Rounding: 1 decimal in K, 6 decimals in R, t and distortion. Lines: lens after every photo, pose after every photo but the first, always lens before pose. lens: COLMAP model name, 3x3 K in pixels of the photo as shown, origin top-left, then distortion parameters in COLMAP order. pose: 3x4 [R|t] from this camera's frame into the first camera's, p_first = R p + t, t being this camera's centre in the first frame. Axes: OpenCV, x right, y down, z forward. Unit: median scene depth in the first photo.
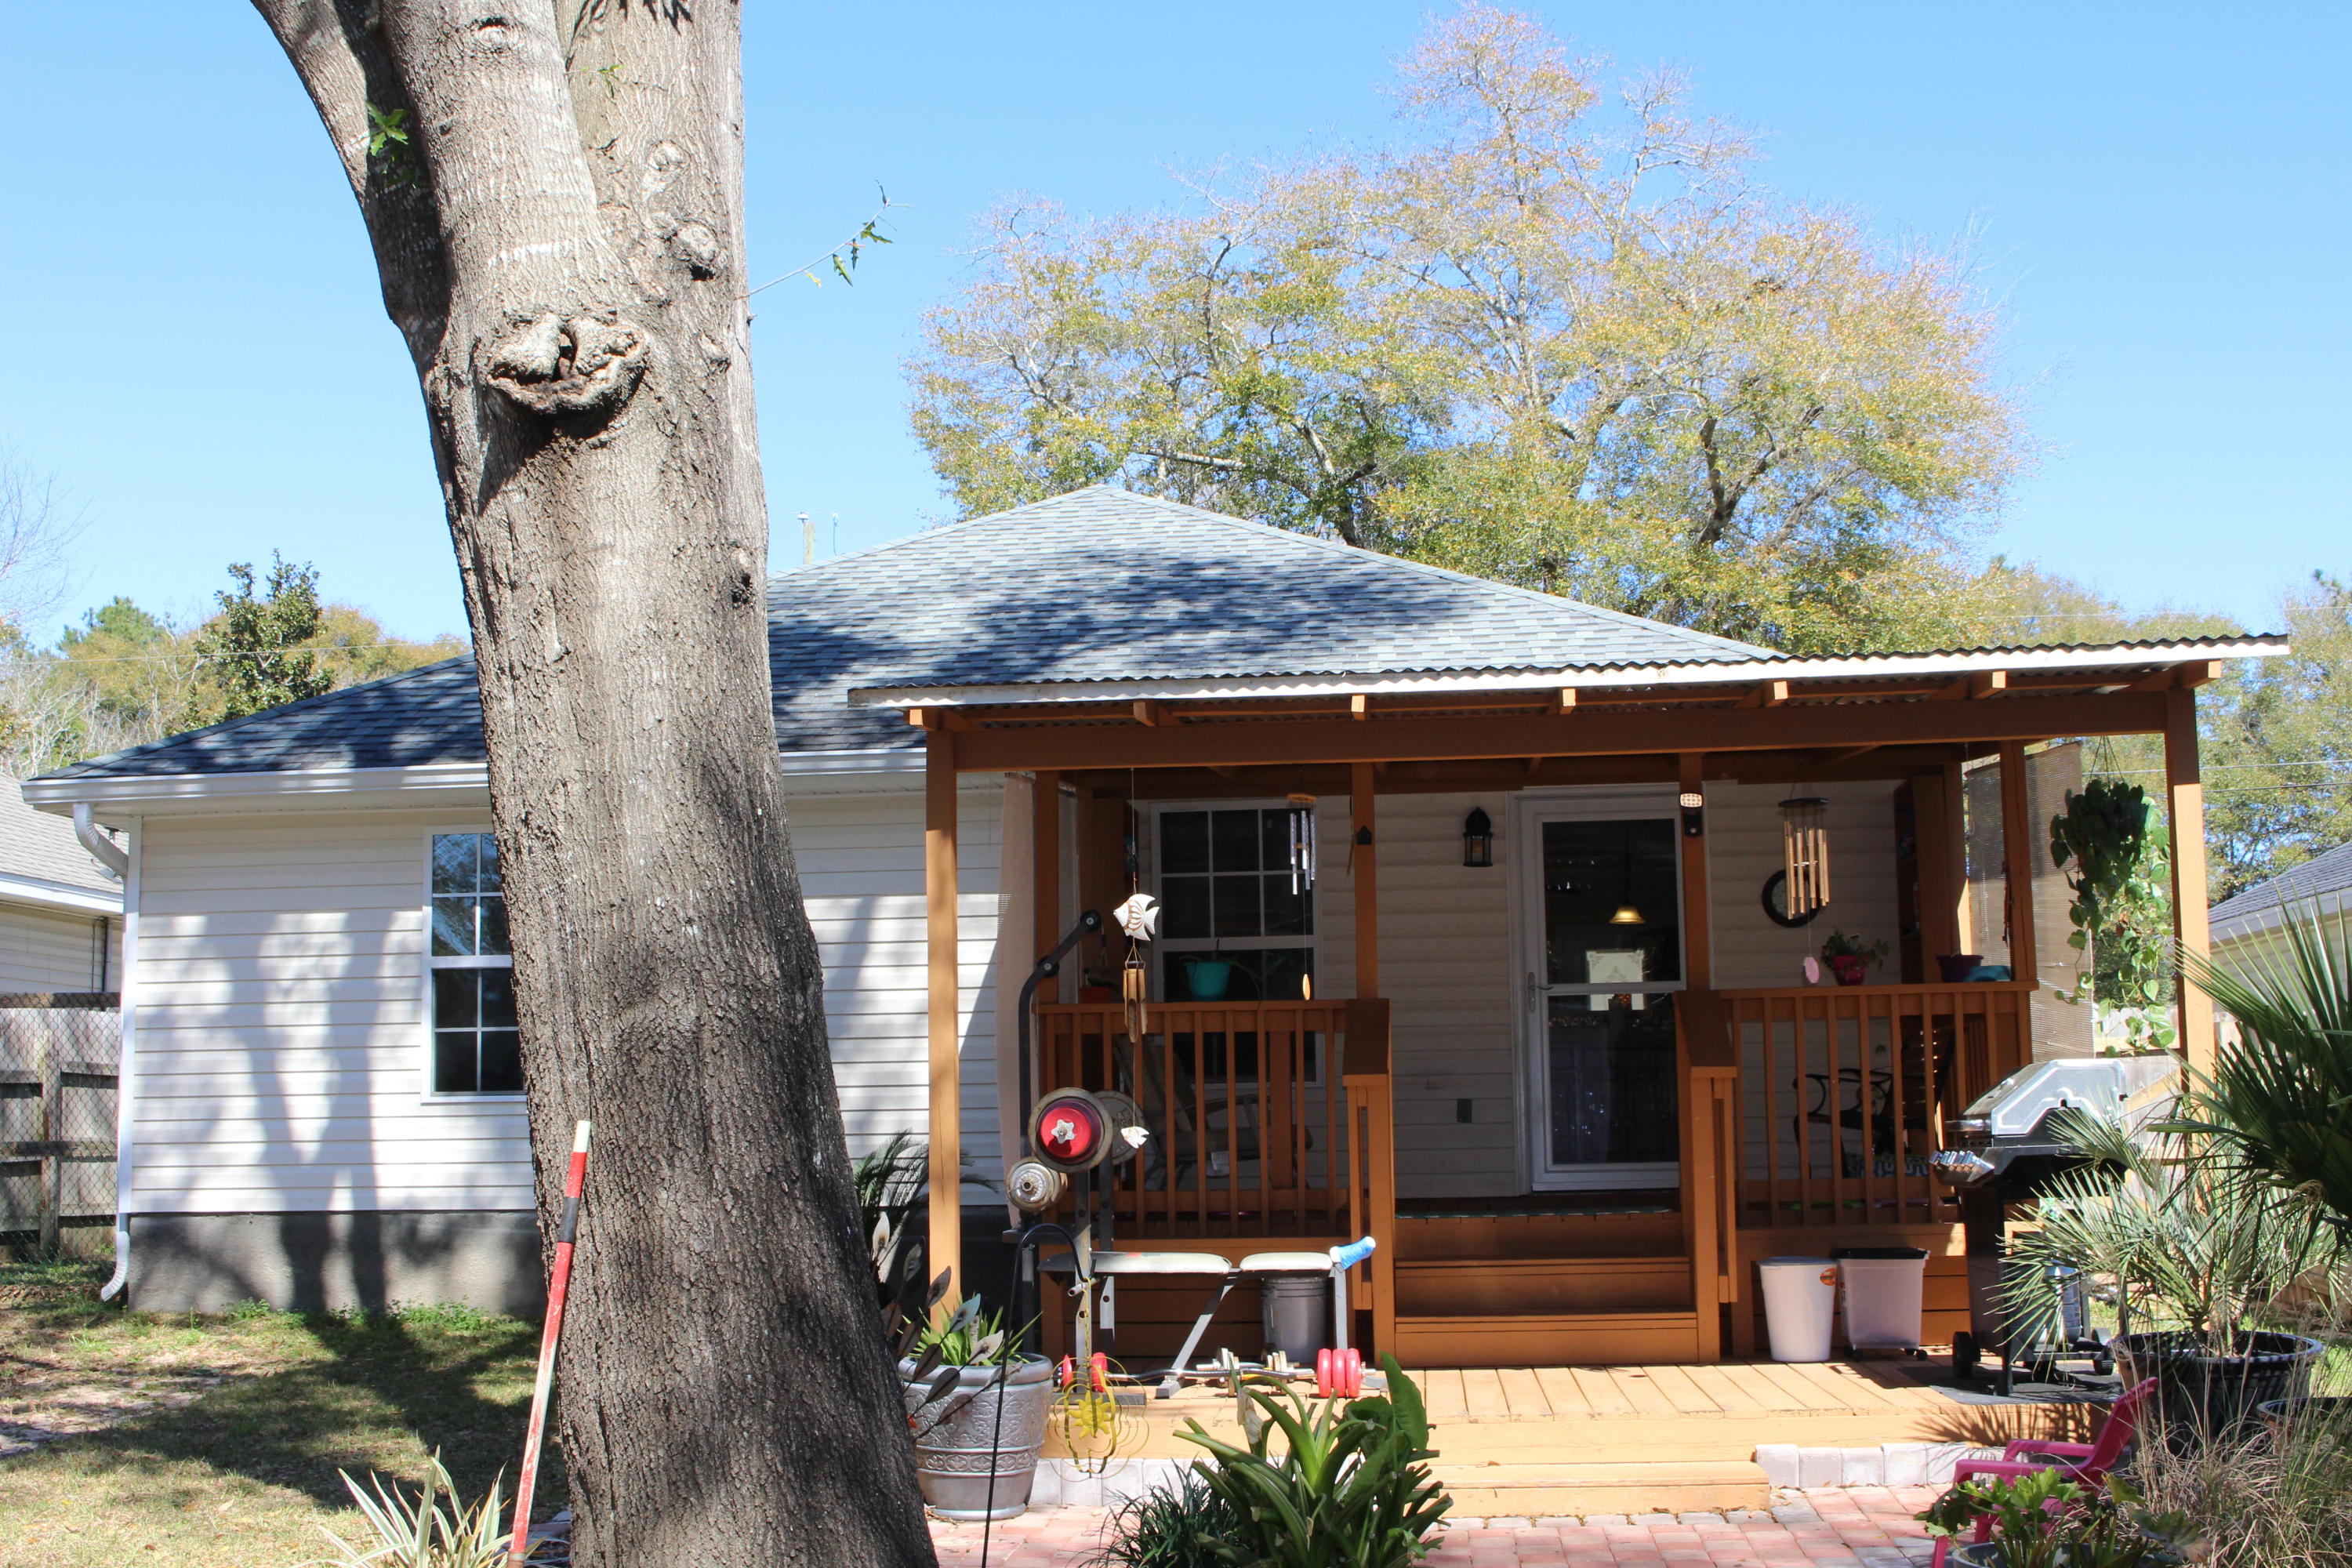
lens RADIAL K [[2628.9, 0, 1176.0], [0, 2628.9, 784.0], [0, 0, 1]] dist [-0.085125, -0.112445]
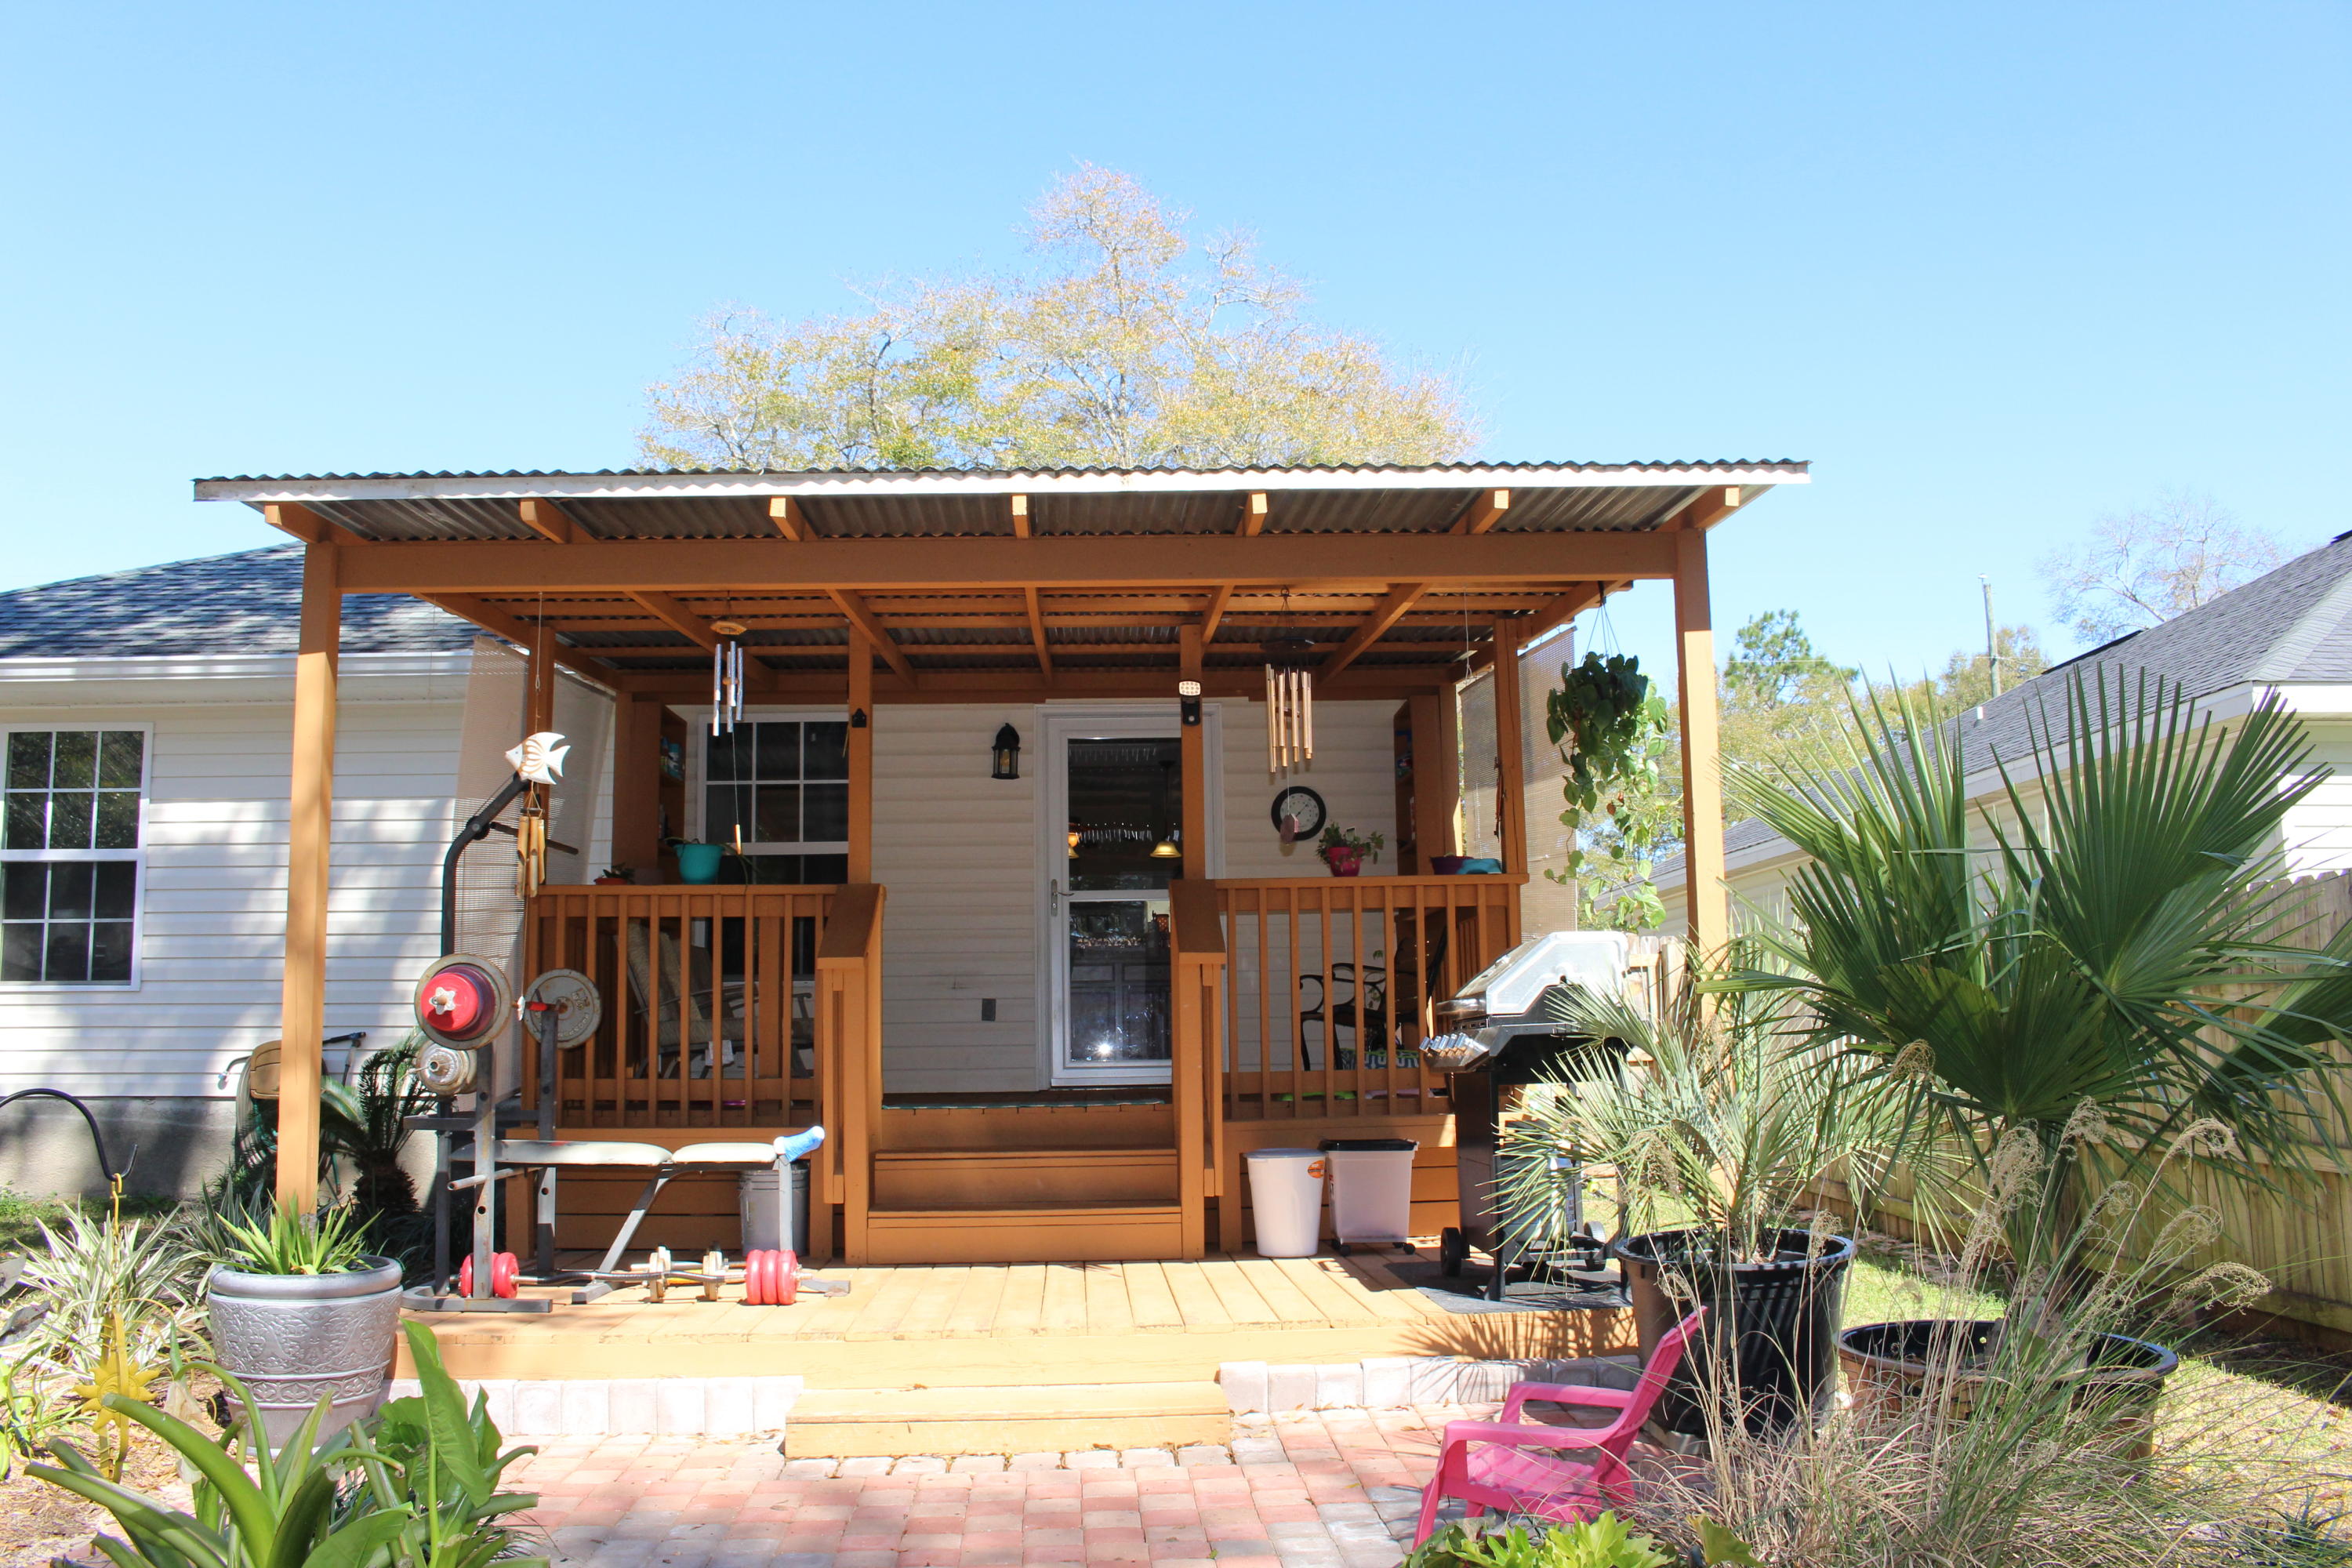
lens RADIAL K [[1931.4, 0, 1170.3], [0, 1931.4, 749.3], [0, 0, 1]] dist [-0.180573, 0.140338]
pose [[0.988918, 0.022142, 0.146801, 0.090513], [-0.018146, 0.999429, -0.028510, 0.055334], [-0.147348, 0.025531, 0.988755, 0.305660]]
